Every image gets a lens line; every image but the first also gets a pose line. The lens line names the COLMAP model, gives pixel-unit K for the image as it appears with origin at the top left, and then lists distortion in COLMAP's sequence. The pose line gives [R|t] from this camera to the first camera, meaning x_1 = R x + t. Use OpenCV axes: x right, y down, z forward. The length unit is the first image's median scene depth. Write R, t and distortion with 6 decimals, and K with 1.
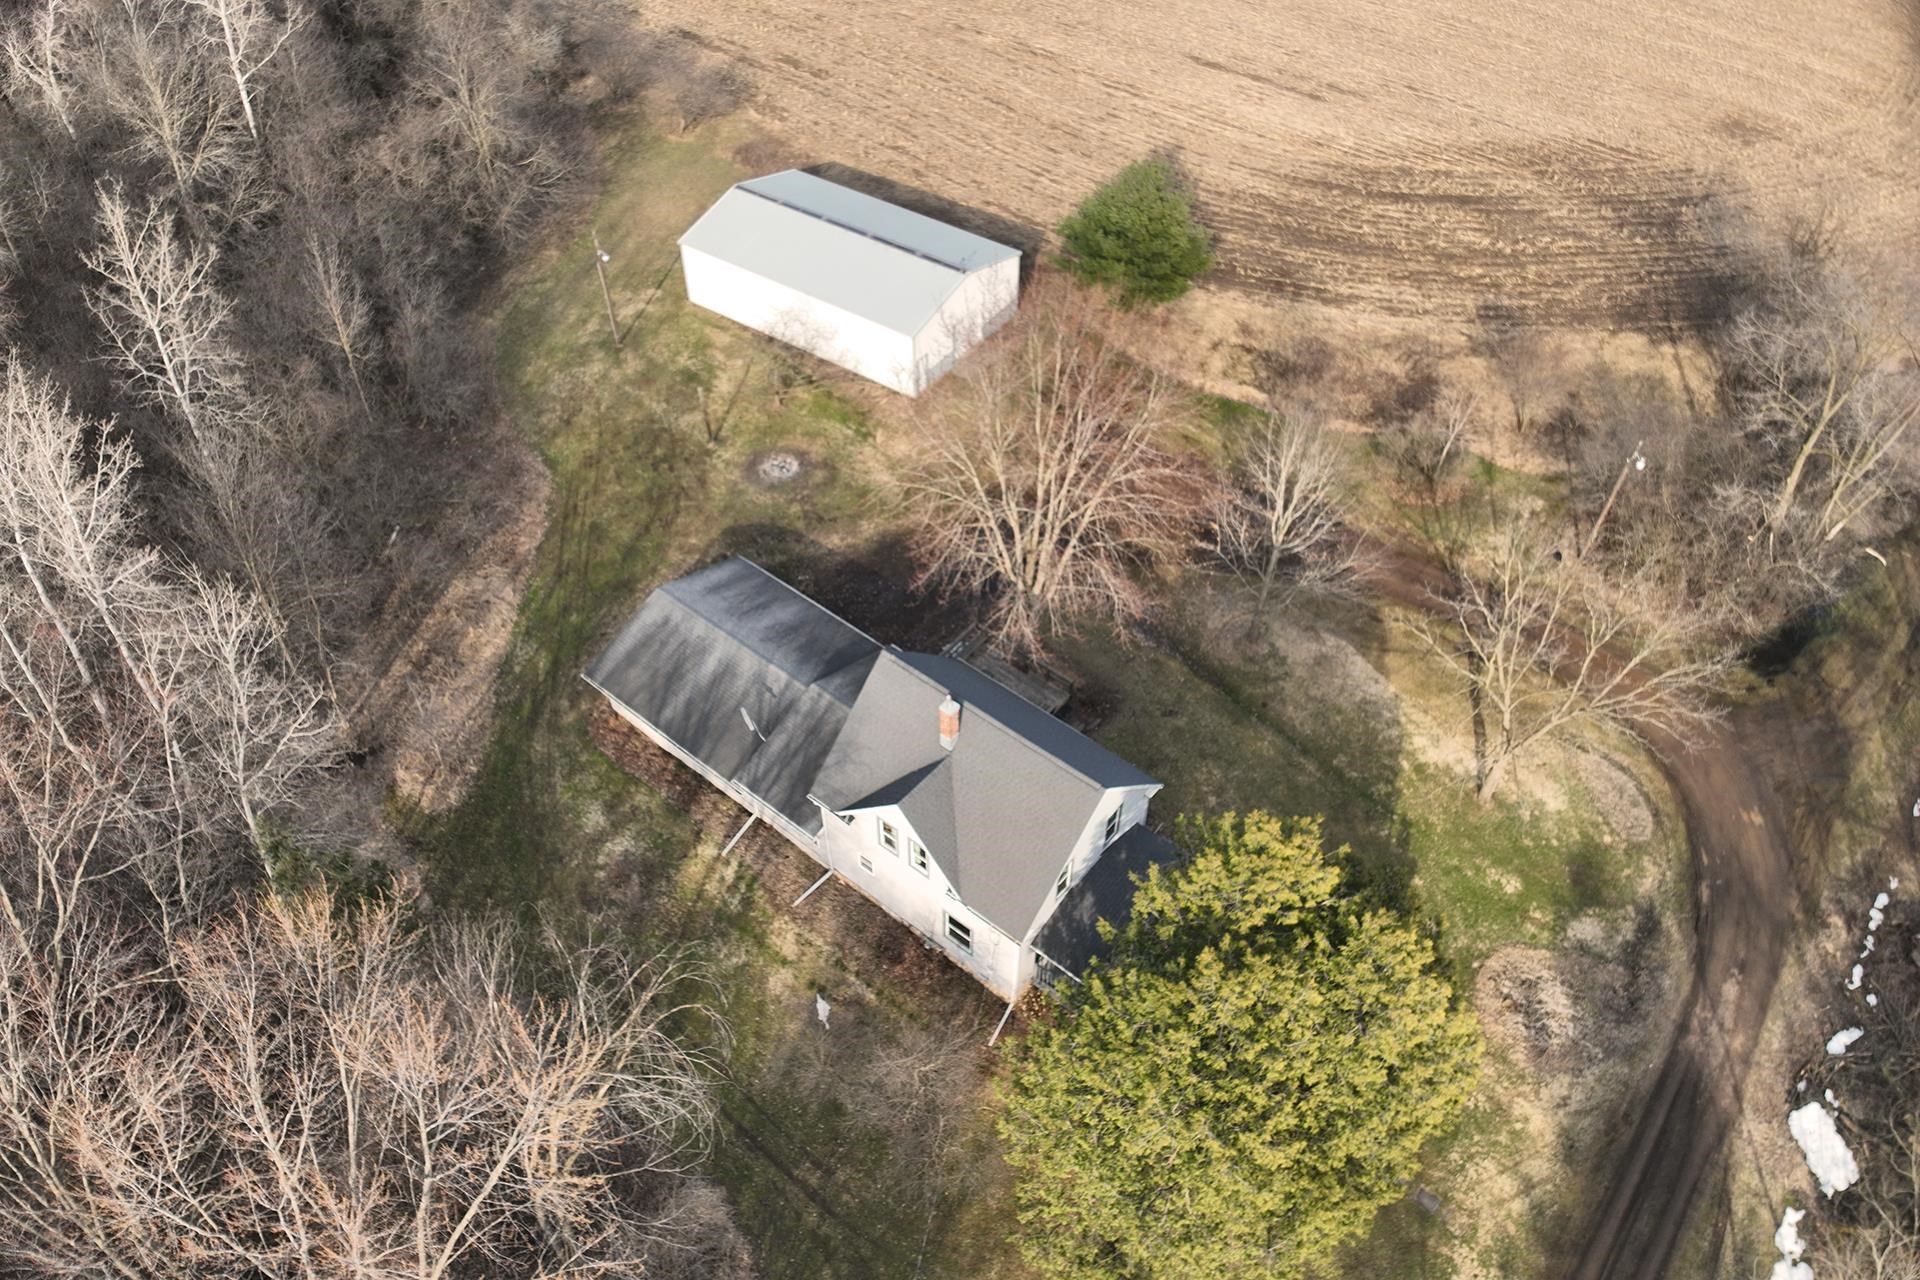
lens RADIAL K [[1360.8, 0, 964.2], [0, 1360.8, 647.8], [0, 0, 1]] dist [-0.100266, -0.020456]
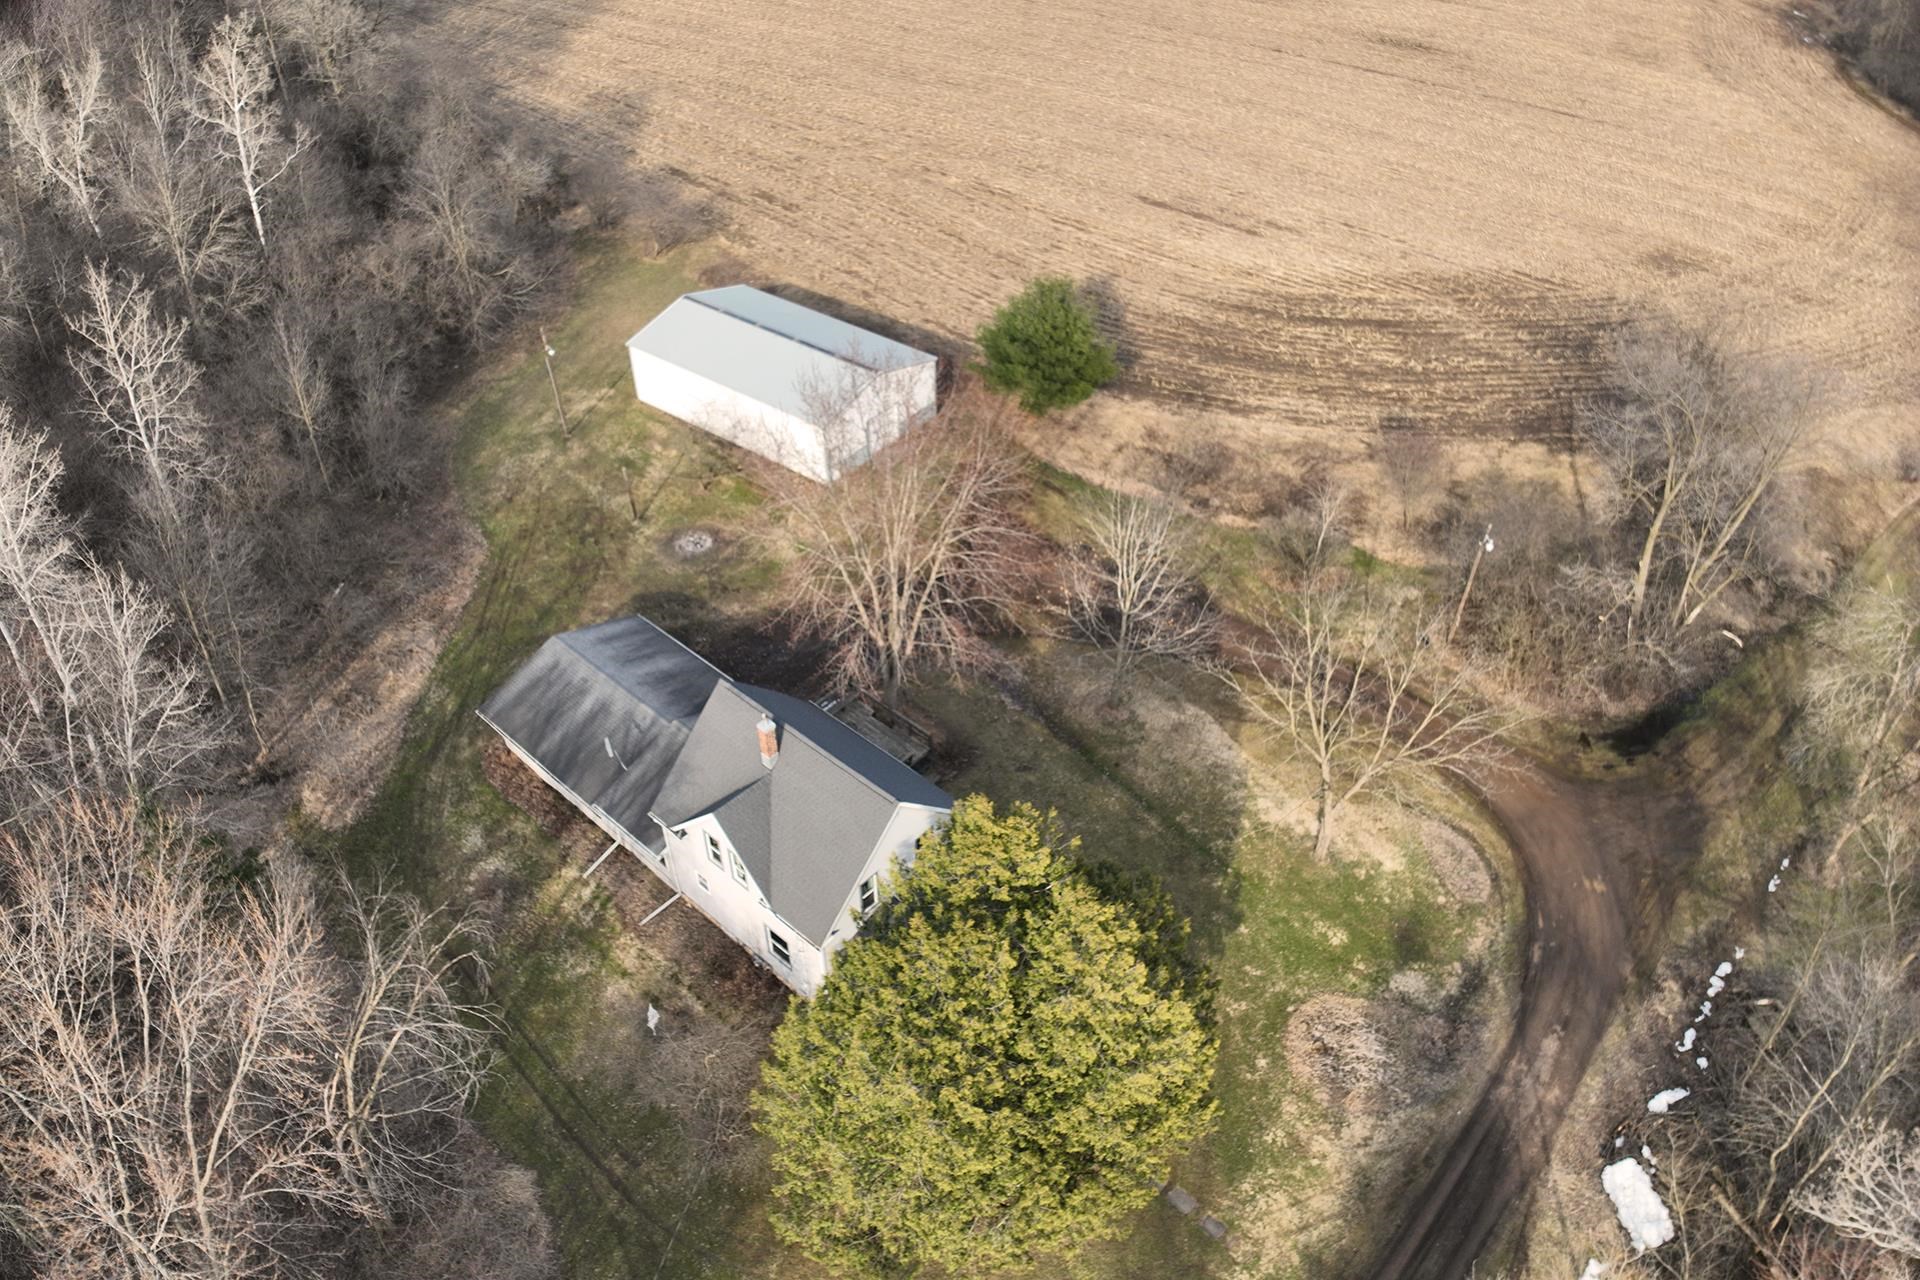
lens RADIAL K [[1360.8, 0, 964.9], [0, 1360.8, 643.5], [0, 0, 1]] dist [-0.100266, -0.020456]
pose [[0.998539, 0.027525, -0.046505, 0.144746], [-0.032971, 0.992138, -0.120727, 0.076434], [0.042817, 0.122084, 0.991596, -0.057170]]
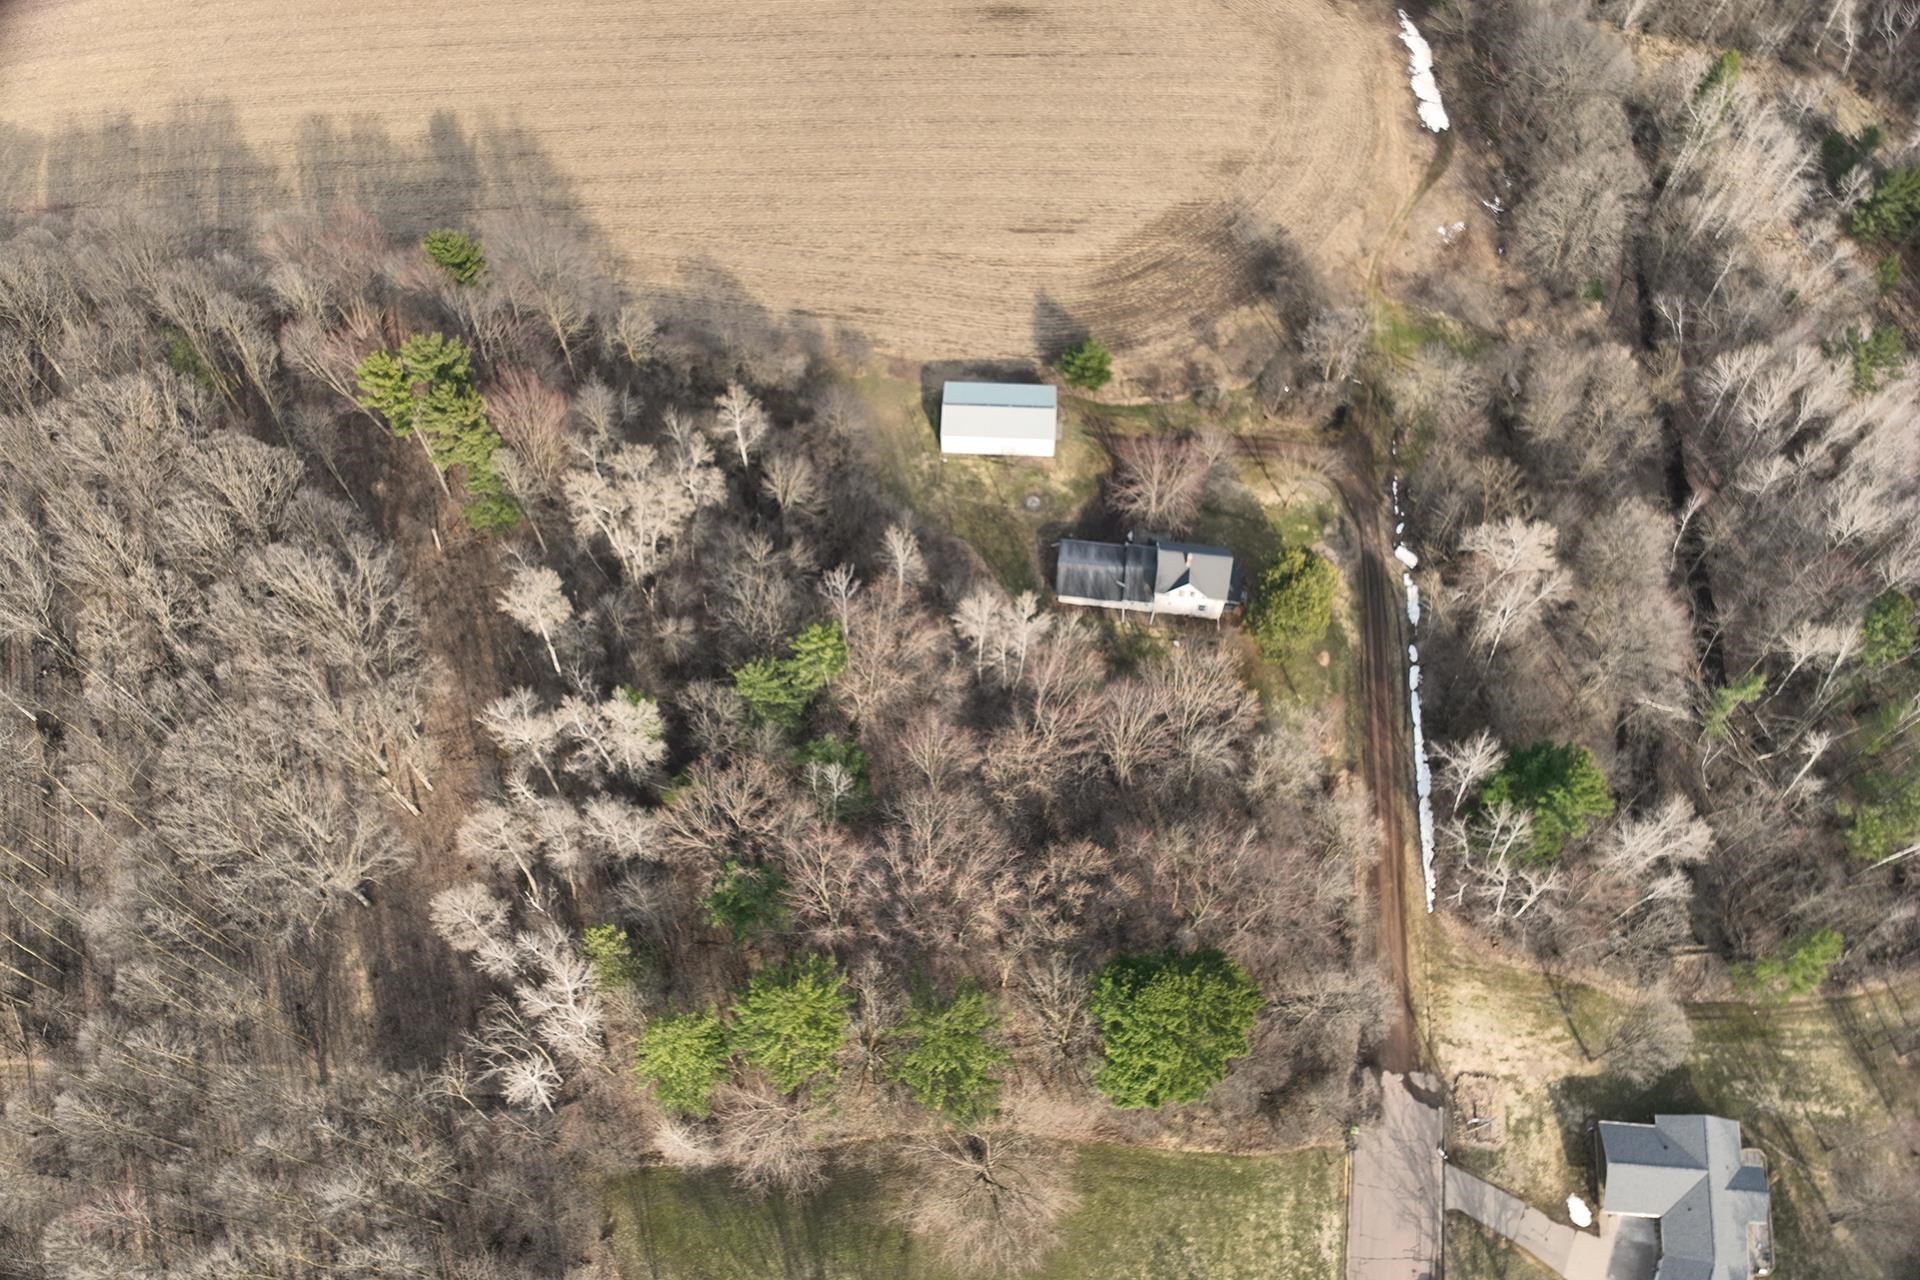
lens RADIAL K [[1360.8, 0, 963.4], [0, 1360.8, 645.2], [0, 0, 1]] dist [-0.100266, -0.020456]
pose [[0.848031, -0.469494, 0.245800, -1.210400], [0.399905, 0.871283, 0.284503, -0.814959], [-0.347734, -0.142971, 0.926628, -1.791232]]
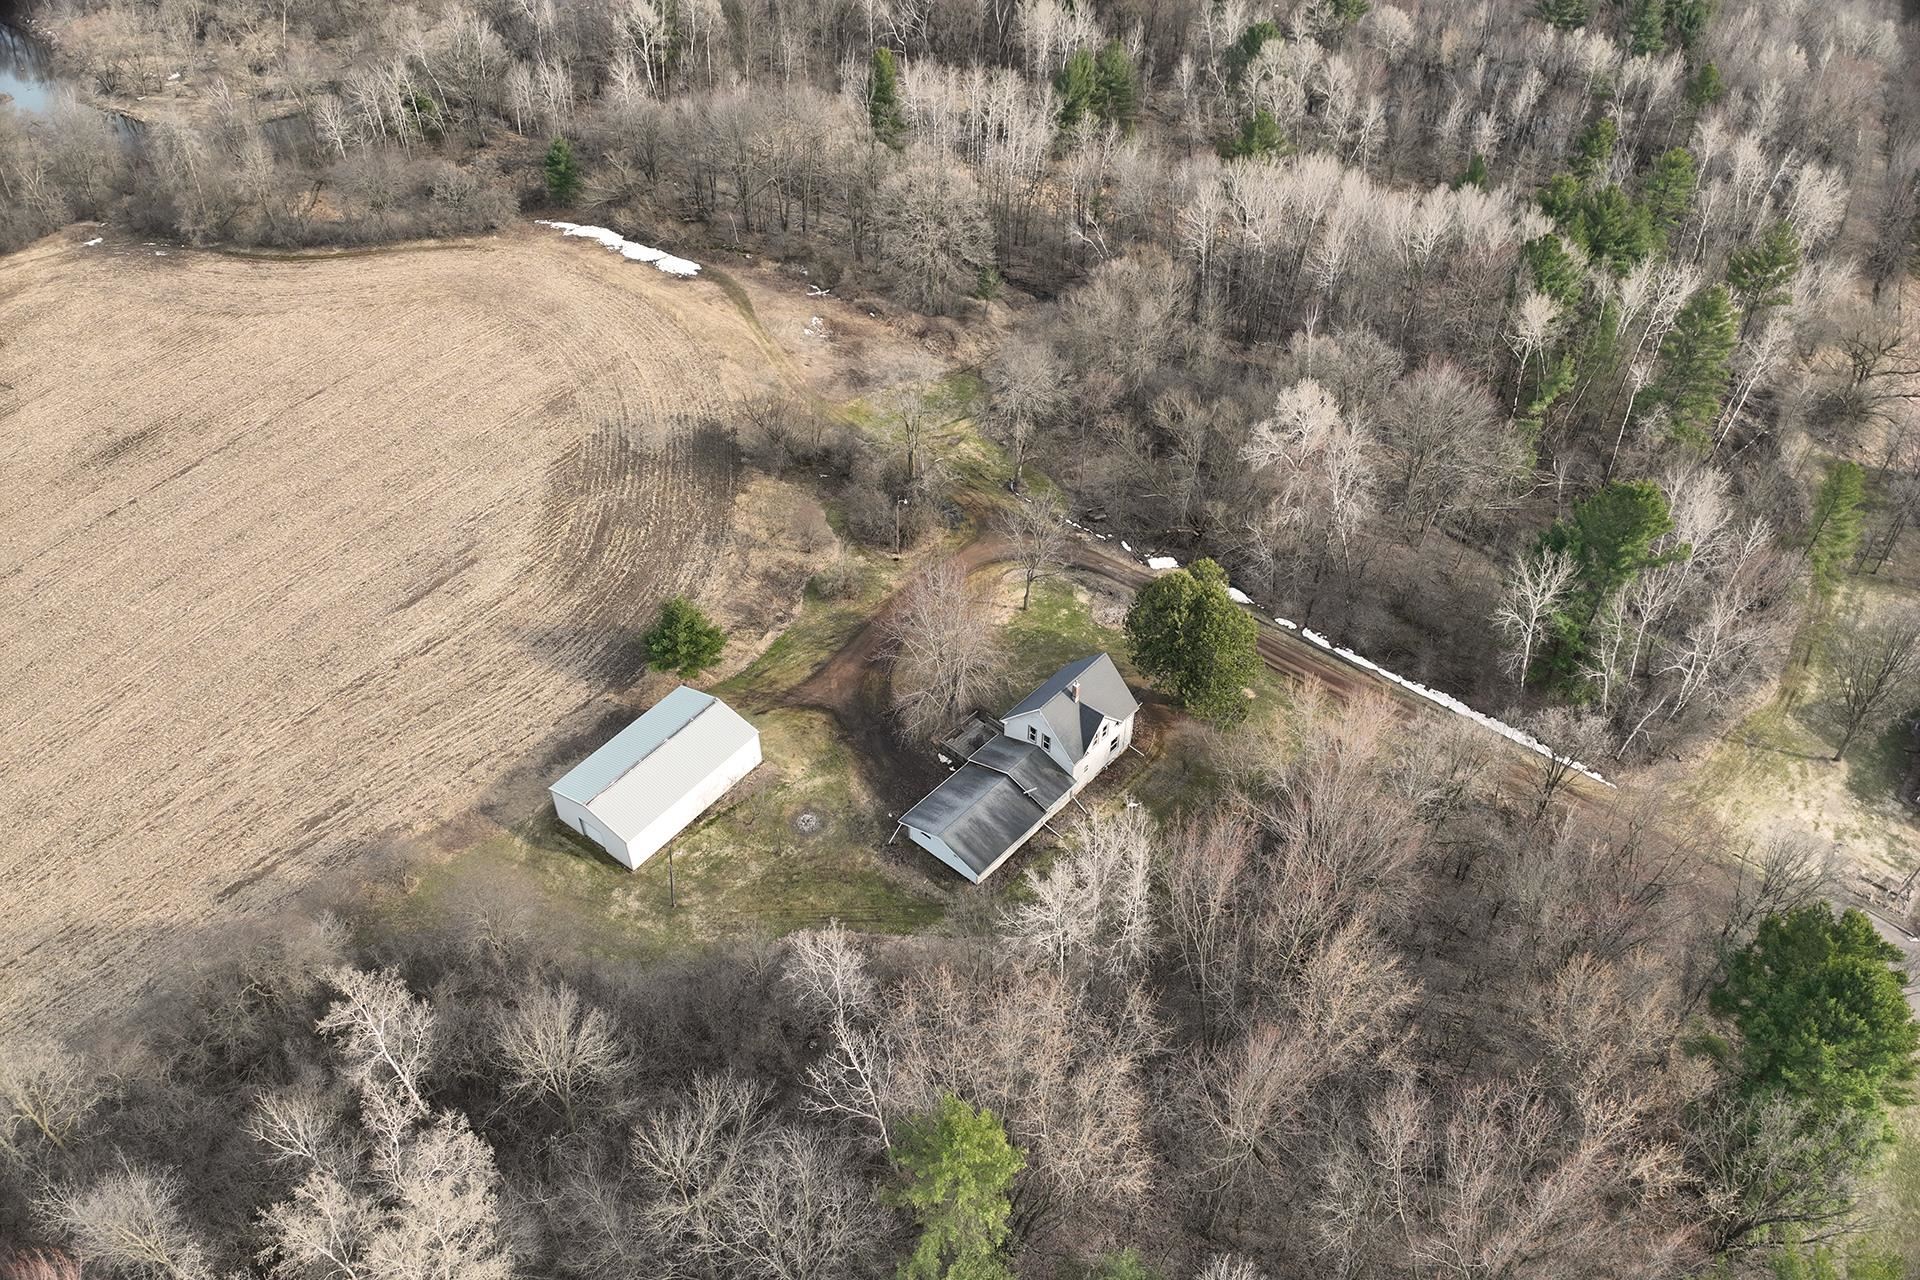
lens RADIAL K [[1360.8, 0, 959.9], [0, 1360.8, 639.1], [0, 0, 1]] dist [-0.100266, -0.020456]
pose [[0.038240, -0.675758, 0.736131, -1.394241], [0.739366, 0.514698, 0.434078, -0.963681], [-0.672217, 0.527671, 0.519315, -0.191870]]
